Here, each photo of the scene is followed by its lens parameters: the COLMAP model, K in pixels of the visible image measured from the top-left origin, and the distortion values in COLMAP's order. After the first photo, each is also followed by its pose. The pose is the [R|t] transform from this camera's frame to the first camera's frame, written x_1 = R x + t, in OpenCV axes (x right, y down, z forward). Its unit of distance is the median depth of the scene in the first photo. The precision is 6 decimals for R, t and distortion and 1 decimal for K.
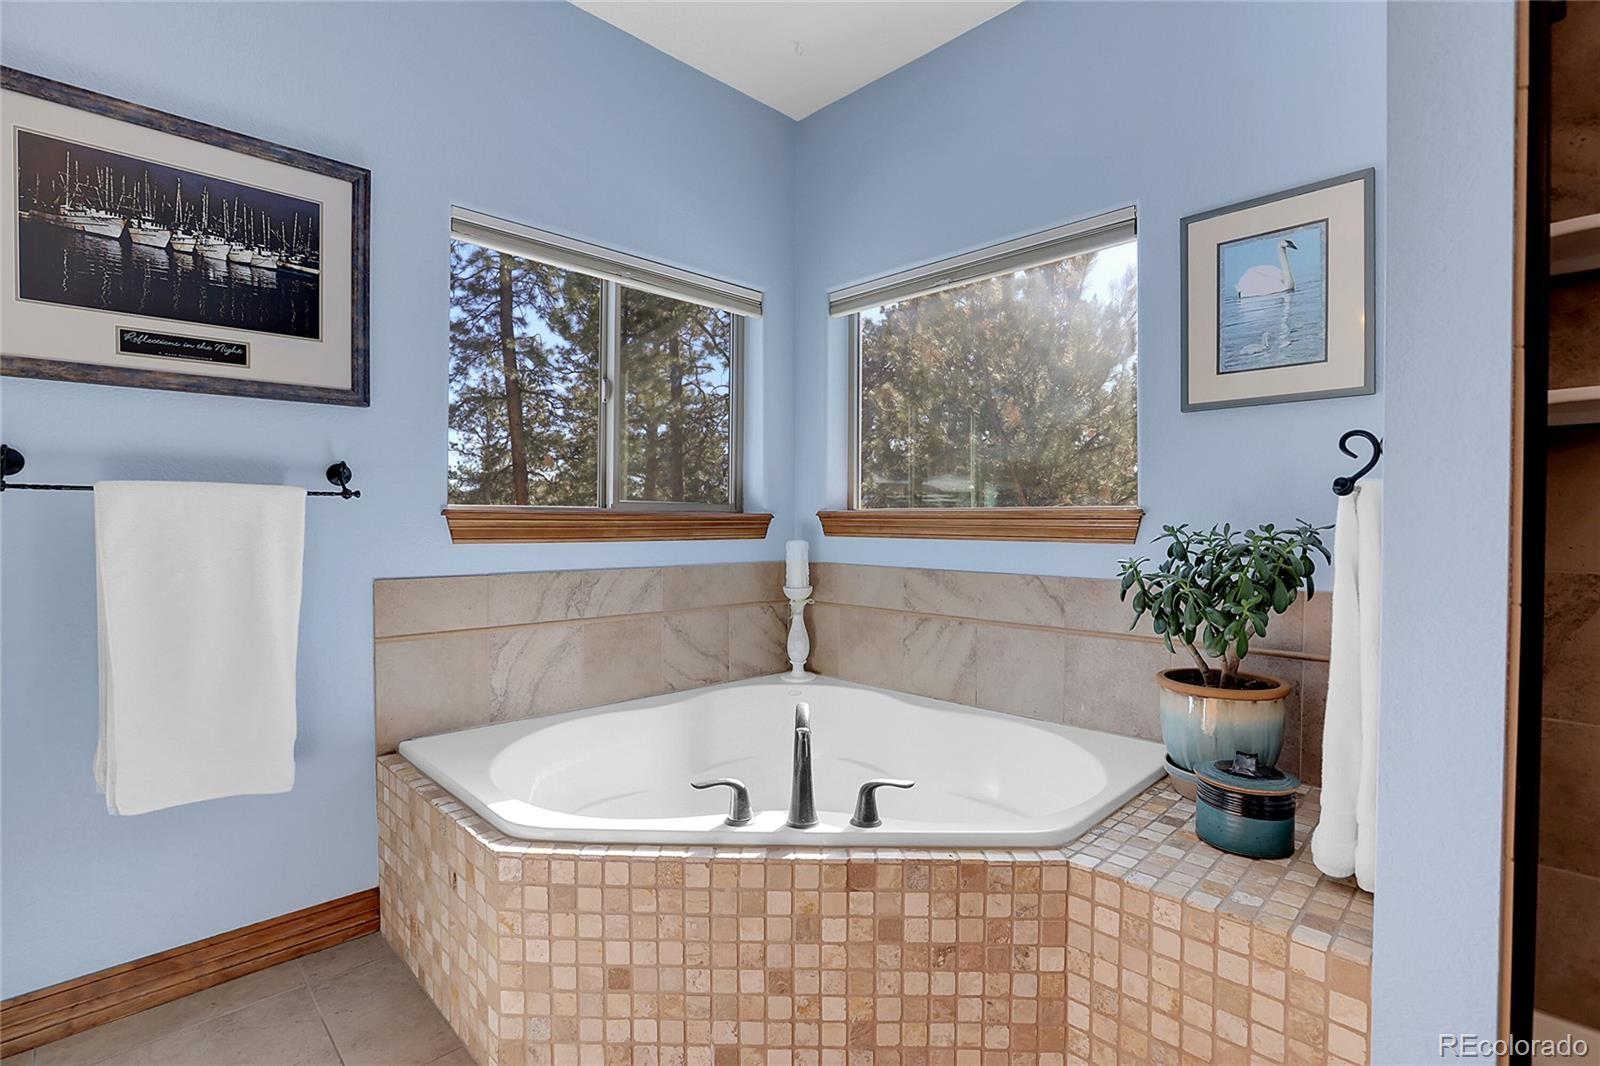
lens RADIAL K [[725.3, 0, 794.7], [0, 725.3, 531.5], [0, 0, 1]] dist [-0.046524, 0.013202]
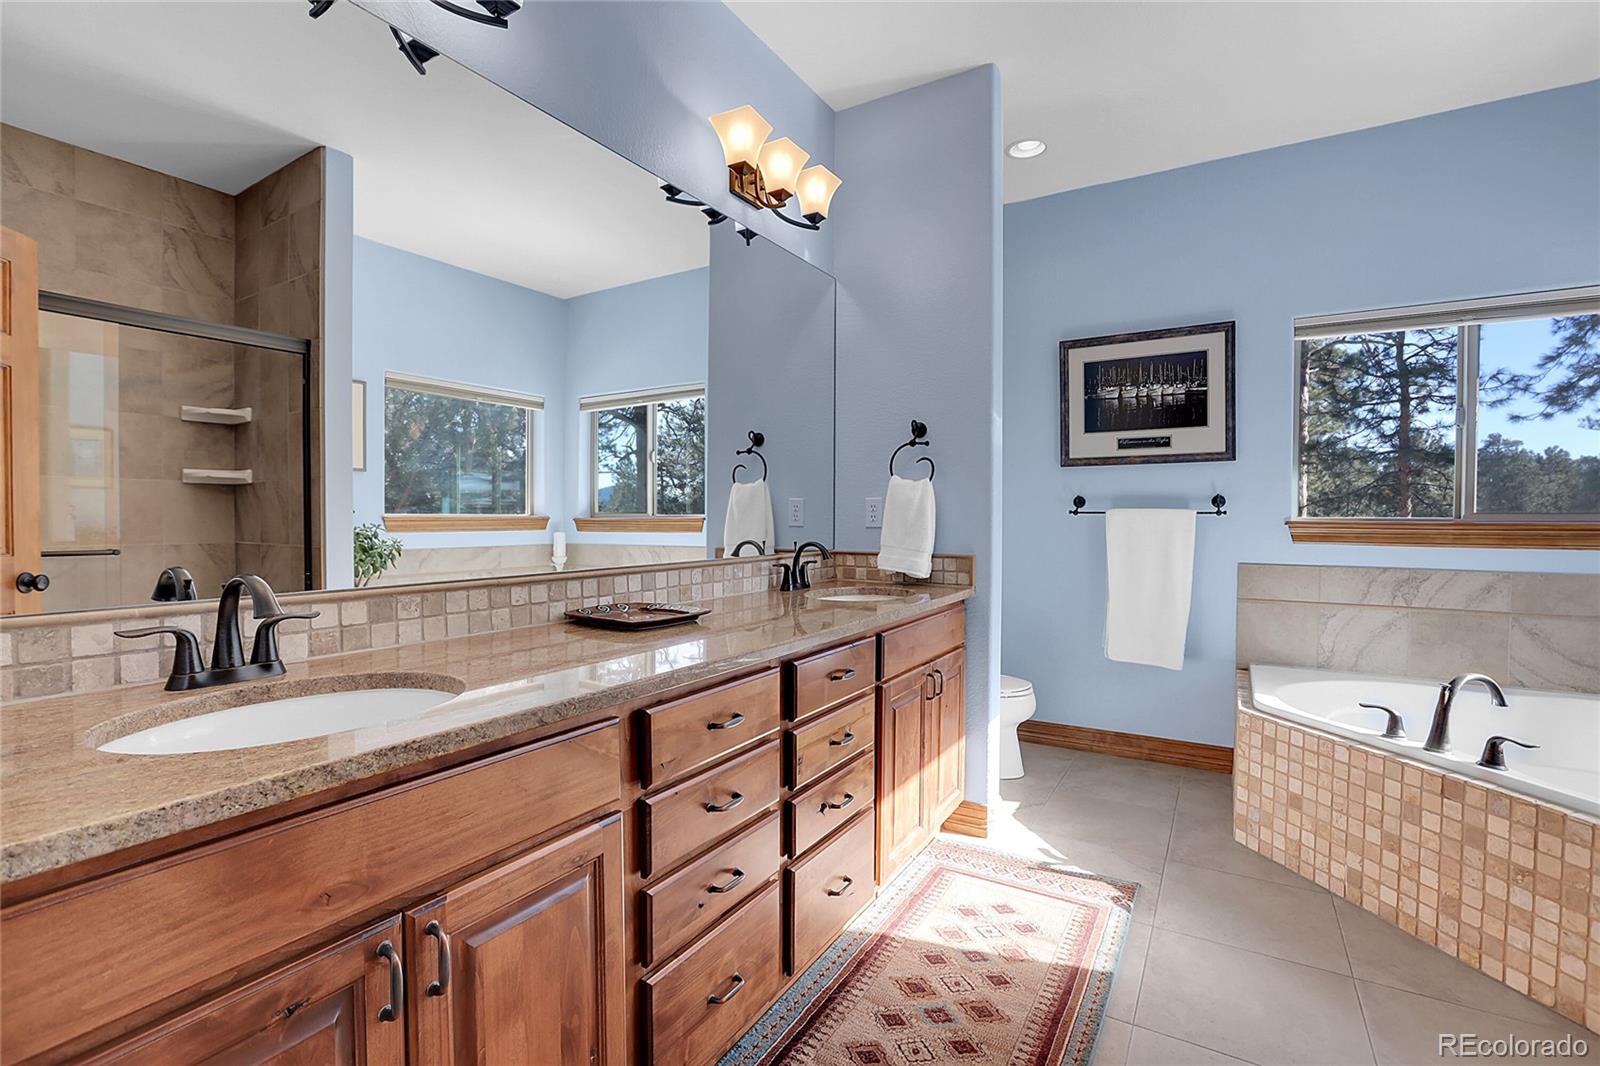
lens RADIAL K [[725.3, 0, 794.7], [0, 725.3, 531.5], [0, 0, 1]] dist [-0.046524, 0.013202]
pose [[0.235513, 0.015227, -0.971752, 0.886593], [-0.015617, 0.999807, 0.011882, -0.012002], [0.971746, 0.012378, 0.235705, -0.452883]]
